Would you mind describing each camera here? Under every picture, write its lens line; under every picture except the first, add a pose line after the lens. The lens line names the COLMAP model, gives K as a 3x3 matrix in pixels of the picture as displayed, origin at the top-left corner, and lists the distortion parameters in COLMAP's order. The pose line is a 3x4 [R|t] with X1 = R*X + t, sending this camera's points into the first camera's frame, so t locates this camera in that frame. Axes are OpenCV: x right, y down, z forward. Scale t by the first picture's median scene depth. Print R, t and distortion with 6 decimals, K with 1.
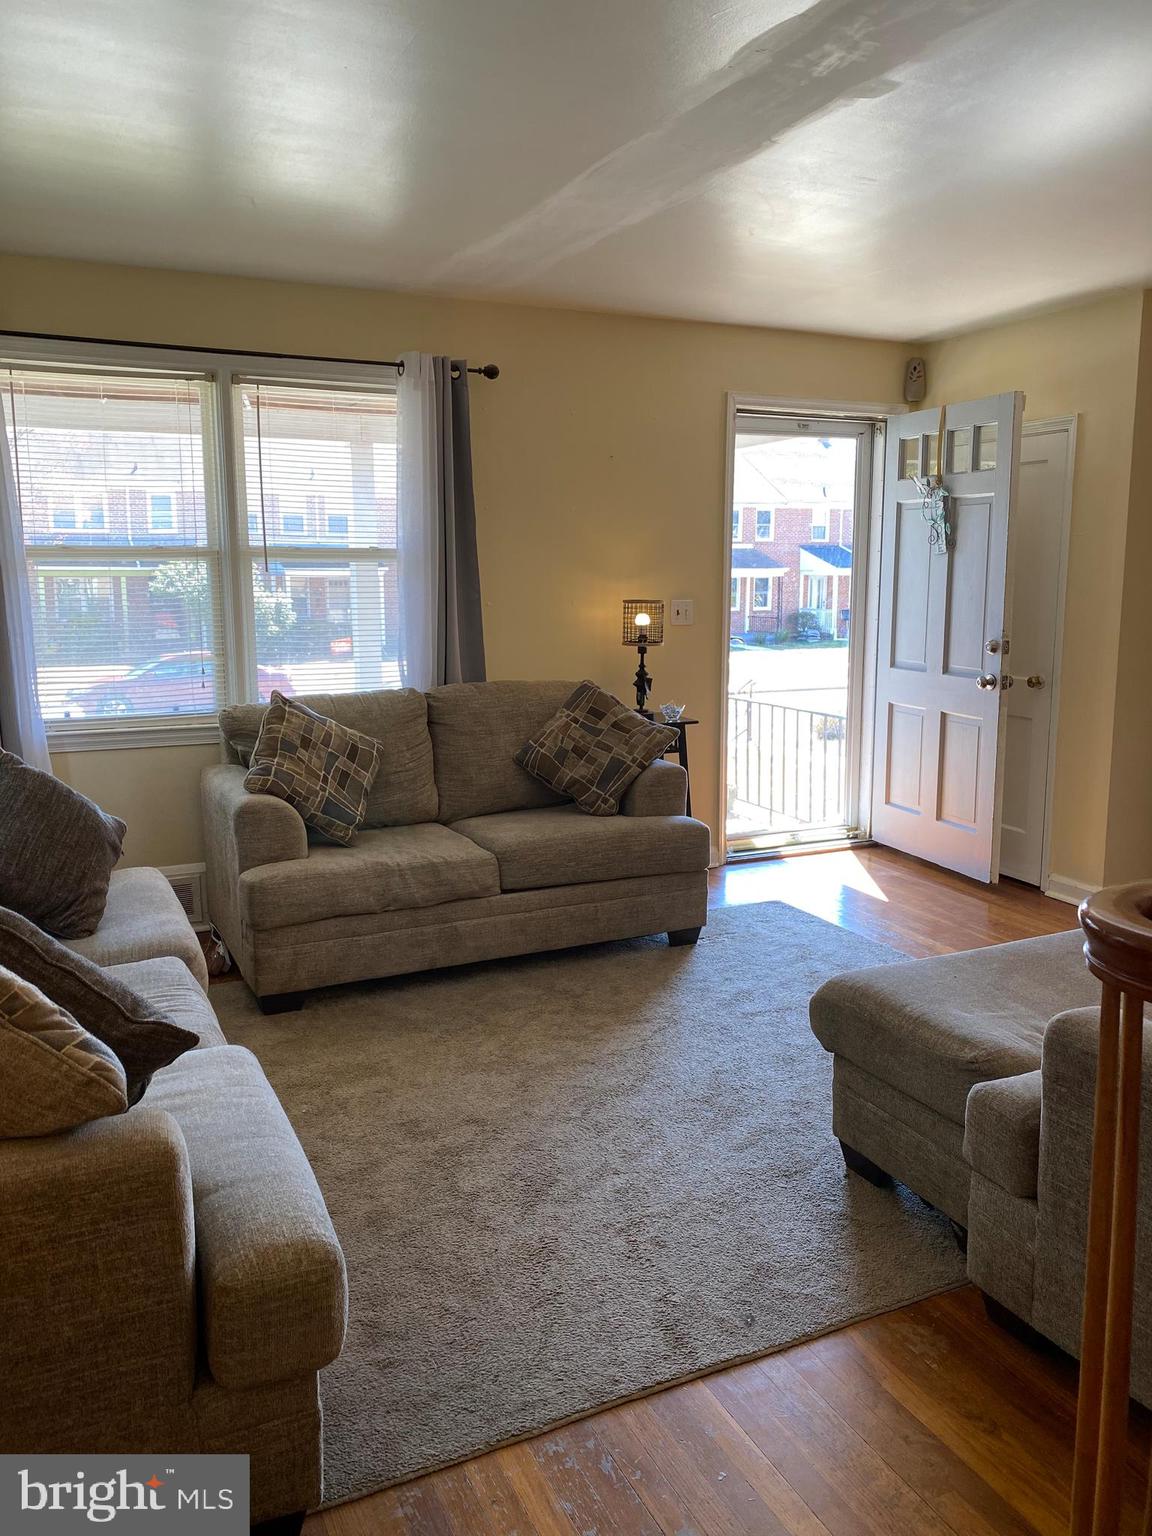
lens RADIAL K [[1173.6, 0, 538.1], [0, 1173.6, 758.5], [0, 0, 1]] dist [0.035715, -0.027290]
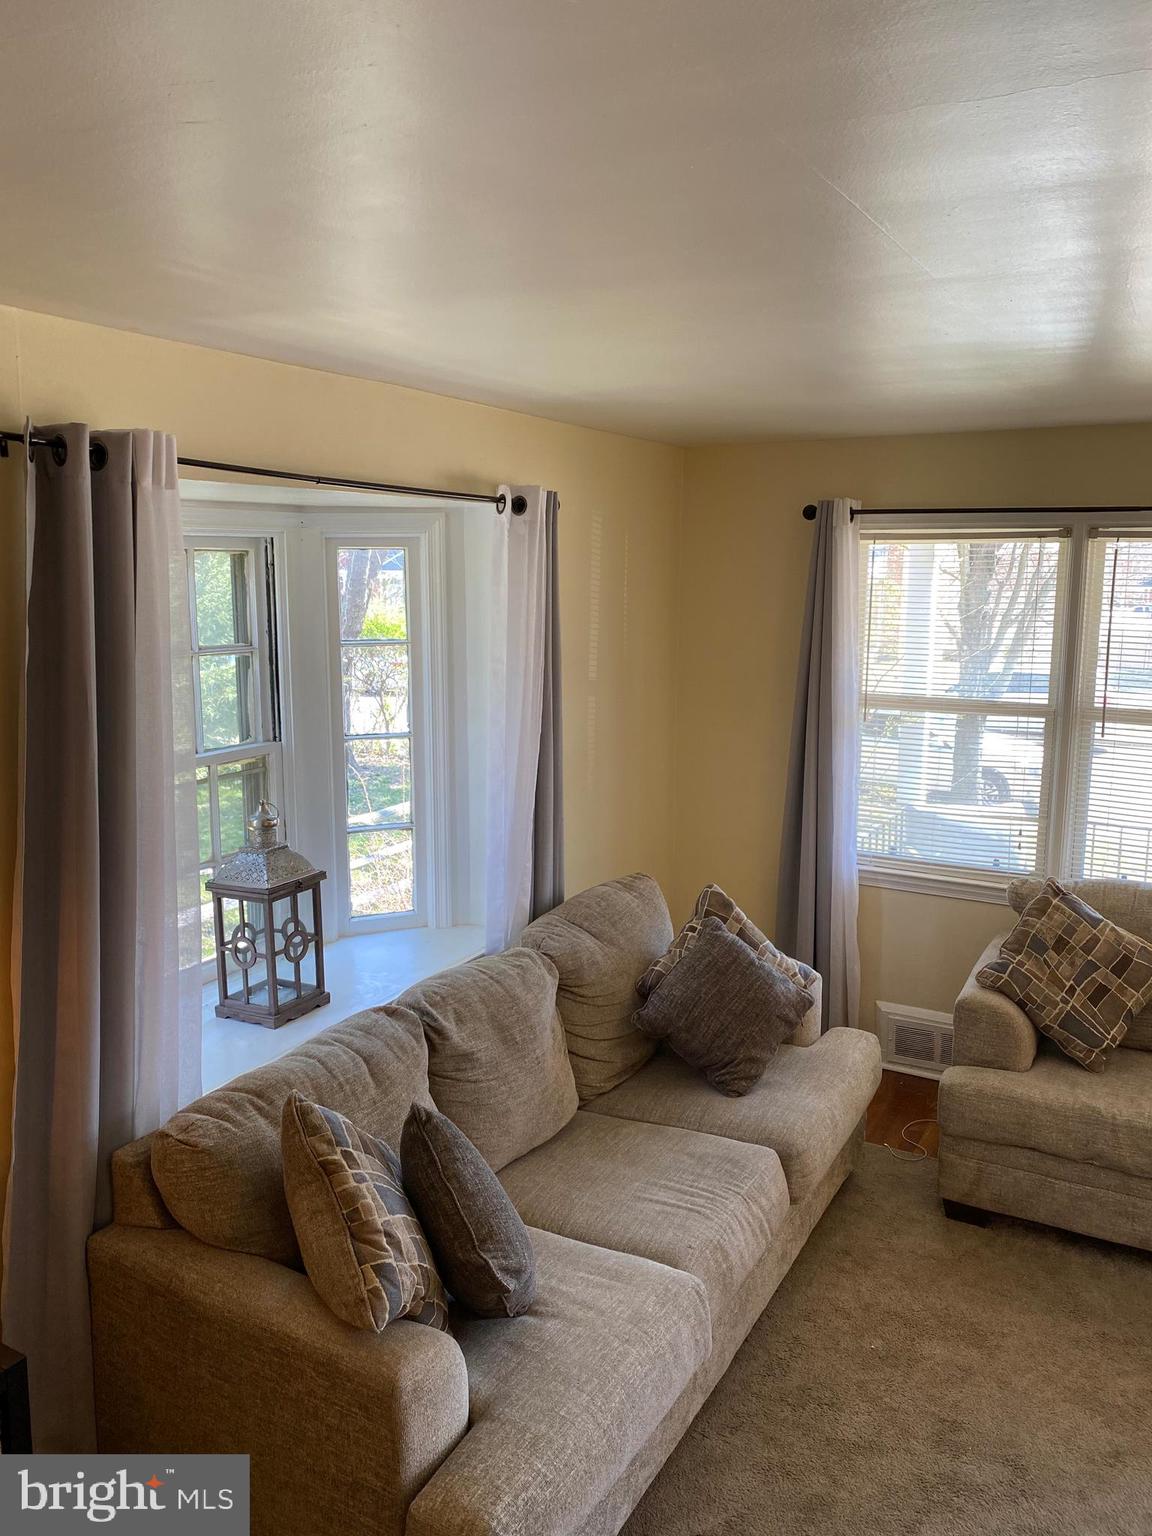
lens RADIAL K [[1173.6, 0, 585.6], [0, 1173.6, 755.0], [0, 0, 1]] dist [0.035715, -0.027290]
pose [[0.606103, 0.135891, -0.783692, 0.260142], [-0.131533, 0.988856, 0.069739, -0.163182], [0.784435, 0.060812, 0.617222, 0.122111]]
